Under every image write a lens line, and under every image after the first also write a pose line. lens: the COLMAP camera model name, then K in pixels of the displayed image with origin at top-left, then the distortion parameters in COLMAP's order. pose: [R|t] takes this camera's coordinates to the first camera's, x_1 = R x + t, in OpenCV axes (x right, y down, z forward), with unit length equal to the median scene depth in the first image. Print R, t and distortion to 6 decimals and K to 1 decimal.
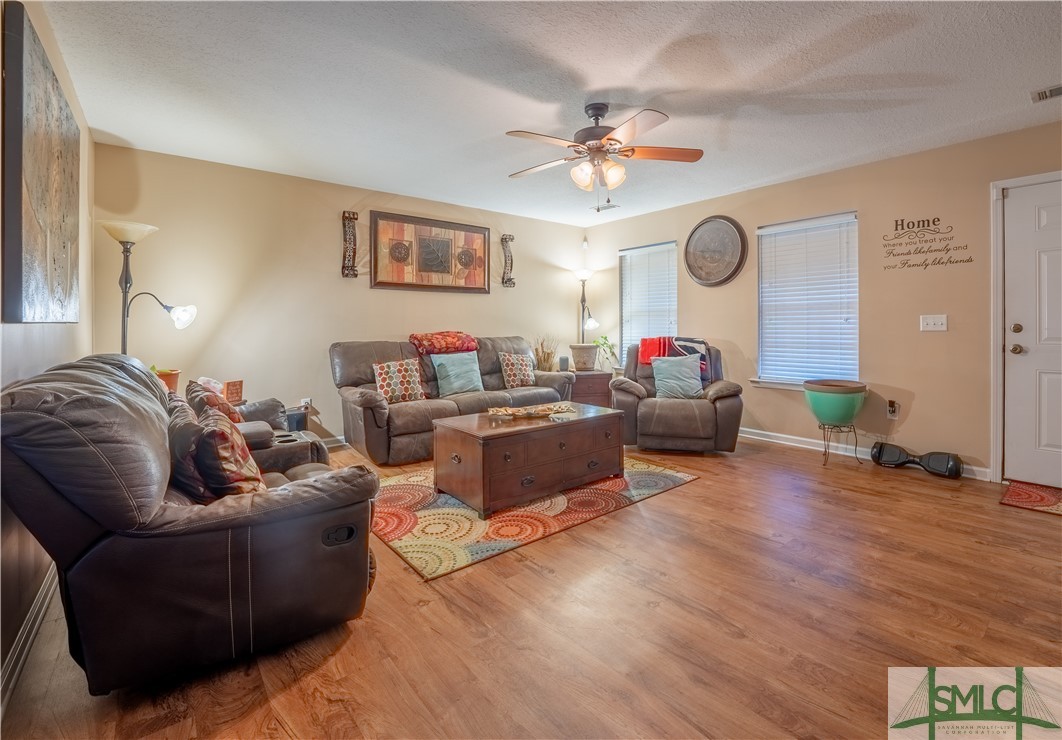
lens RADIAL K [[463.6, 0, 498.7], [0, 463.6, 330.6], [0, 0, 1]] dist [-0.023775, 0.000974]
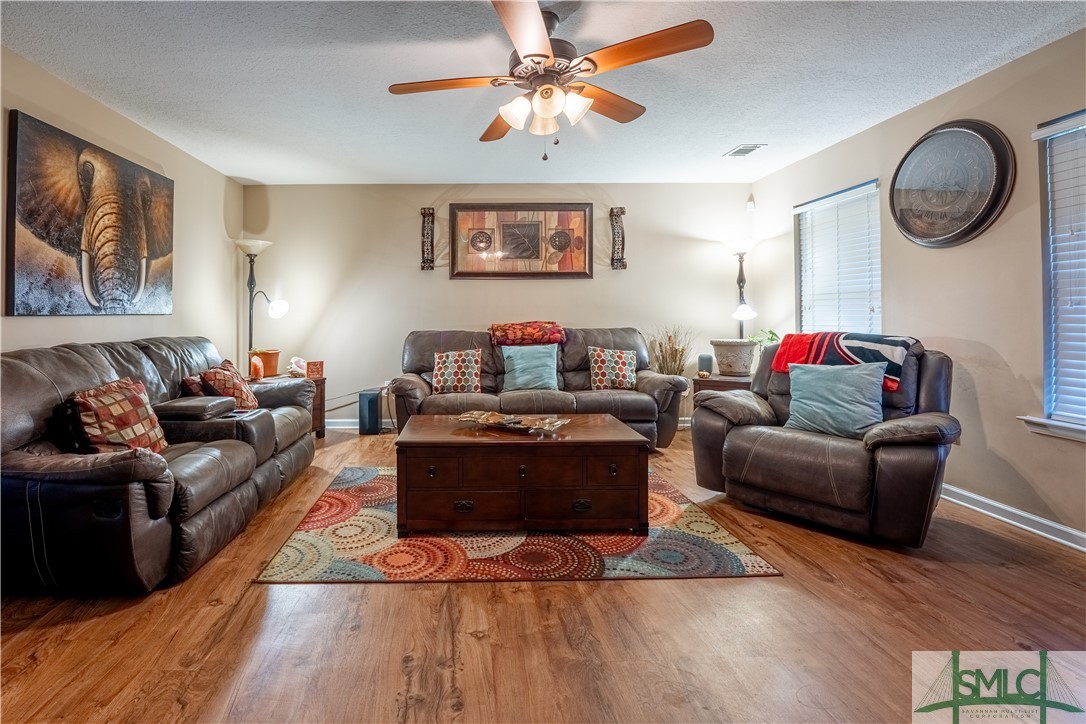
lens RADIAL K [[440.7, 0, 462.6], [0, 440.7, 311.2], [0, 0, 1]] dist [-0.019759, 0.001058]
pose [[0.801647, -0.005795, -0.597769, 0.327823], [-0.003817, 0.999883, -0.014812, -0.005363], [0.597785, 0.014155, 0.801531, 0.229780]]
